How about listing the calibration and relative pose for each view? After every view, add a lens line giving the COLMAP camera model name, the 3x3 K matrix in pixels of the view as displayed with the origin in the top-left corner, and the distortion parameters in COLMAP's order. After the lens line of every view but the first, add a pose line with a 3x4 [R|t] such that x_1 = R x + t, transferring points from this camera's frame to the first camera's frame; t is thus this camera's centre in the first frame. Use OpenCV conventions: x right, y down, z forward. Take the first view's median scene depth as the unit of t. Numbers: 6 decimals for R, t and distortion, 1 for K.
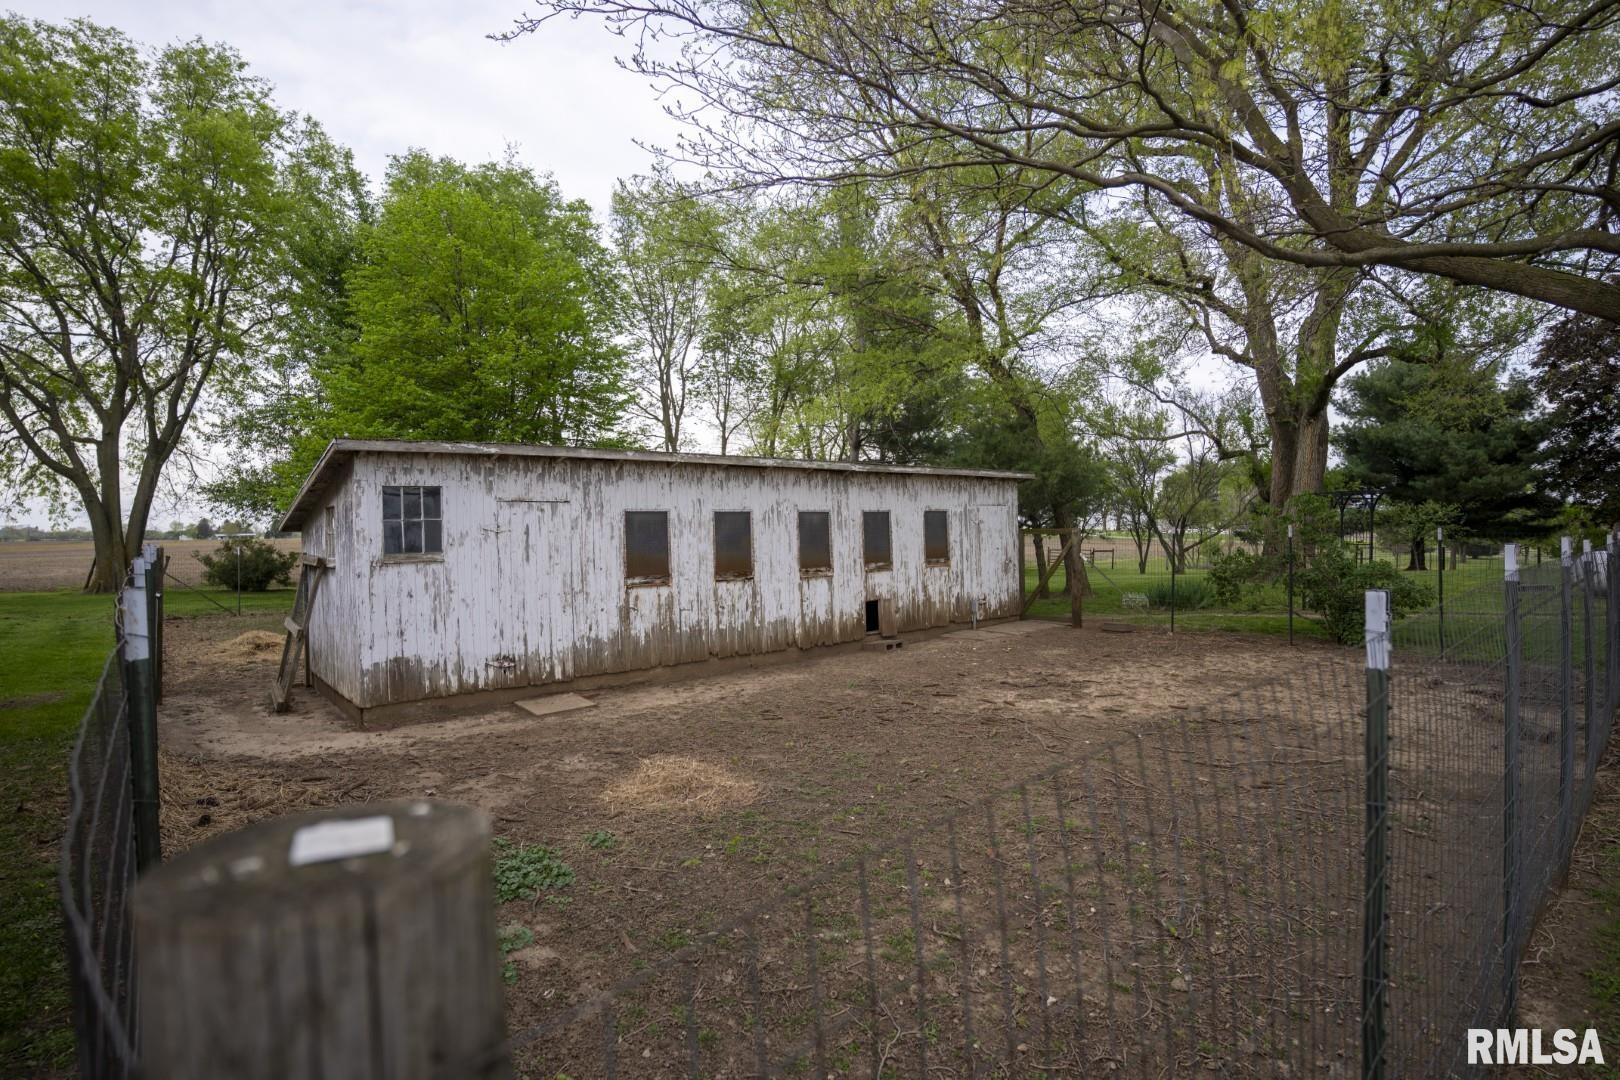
lens RADIAL K [[780.7, 0, 809.9], [0, 780.7, 546.1], [0, 0, 1]] dist [-0.000777, -0.000026]
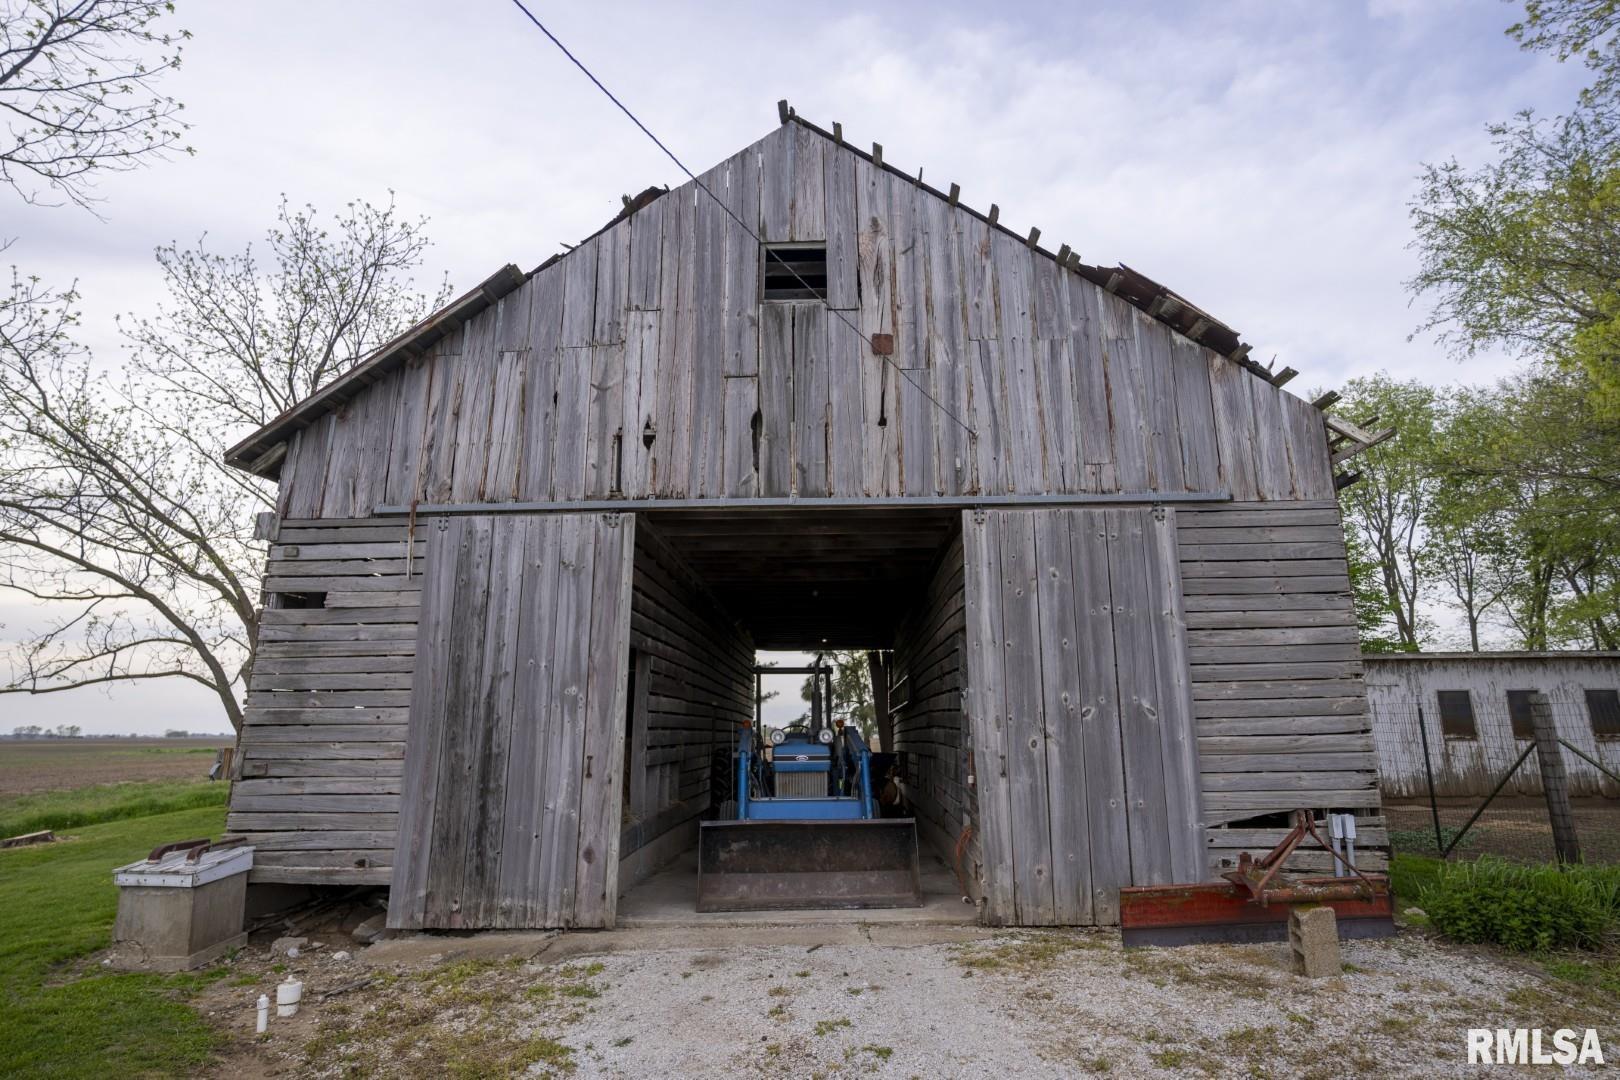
lens RADIAL K [[883.1, 0, 810.7], [0, 883.1, 543.4], [0, 0, 1]] dist [0.002610, 0.003048]
pose [[0.741578, -0.131454, -0.657861, 0.034726], [-0.021317, 0.975502, -0.218955, 0.071835], [0.670527, 0.176396, 0.720609, -1.027179]]
